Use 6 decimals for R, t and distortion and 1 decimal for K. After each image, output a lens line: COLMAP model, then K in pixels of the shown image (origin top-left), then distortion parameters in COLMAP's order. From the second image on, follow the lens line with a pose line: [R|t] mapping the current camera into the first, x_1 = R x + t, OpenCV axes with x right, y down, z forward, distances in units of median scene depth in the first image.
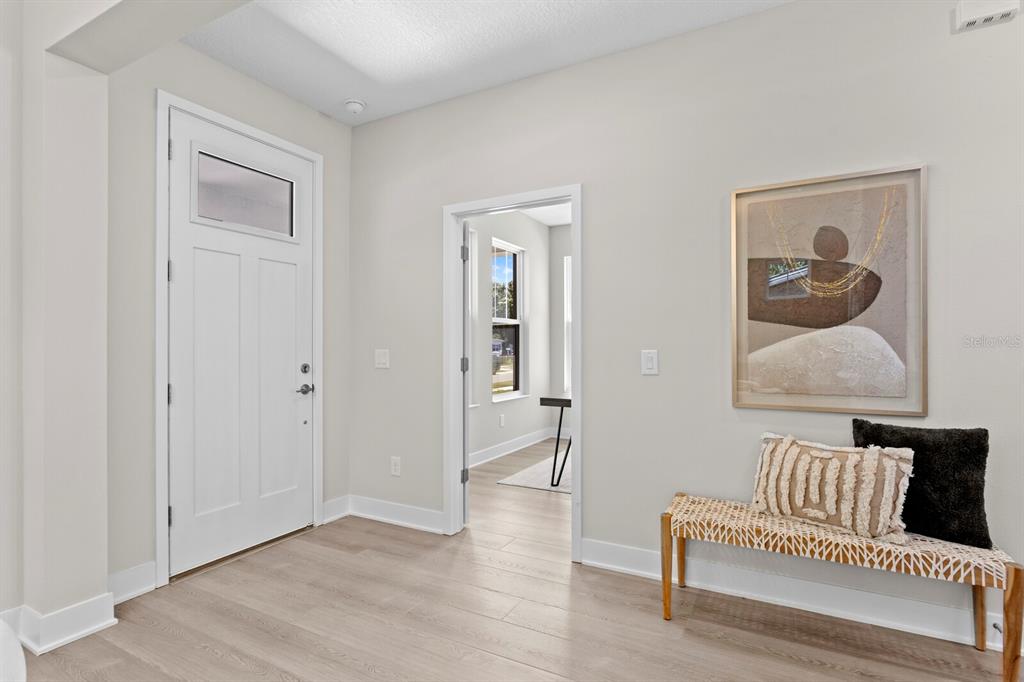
lens RADIAL K [[522.6, 0, 509.3], [0, 522.6, 353.6], [0, 0, 1]] dist [-0.000675, 0.000500]
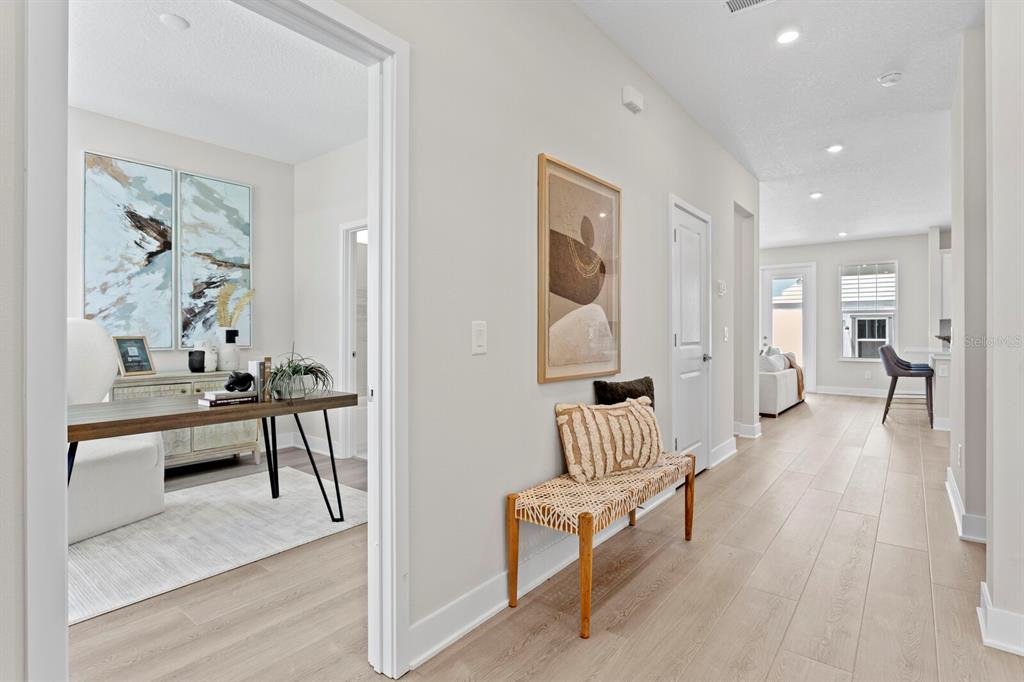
lens RADIAL K [[527.5, 0, 511.6], [0, 527.5, 338.9], [0, 0, 1]] dist [-0.002432, 0.002255]
pose [[0.141970, -0.009156, 0.989829, -0.565645], [0.007859, 0.999936, 0.008122, 0.015087], [-0.989840, 0.006626, 0.142033, 1.001035]]
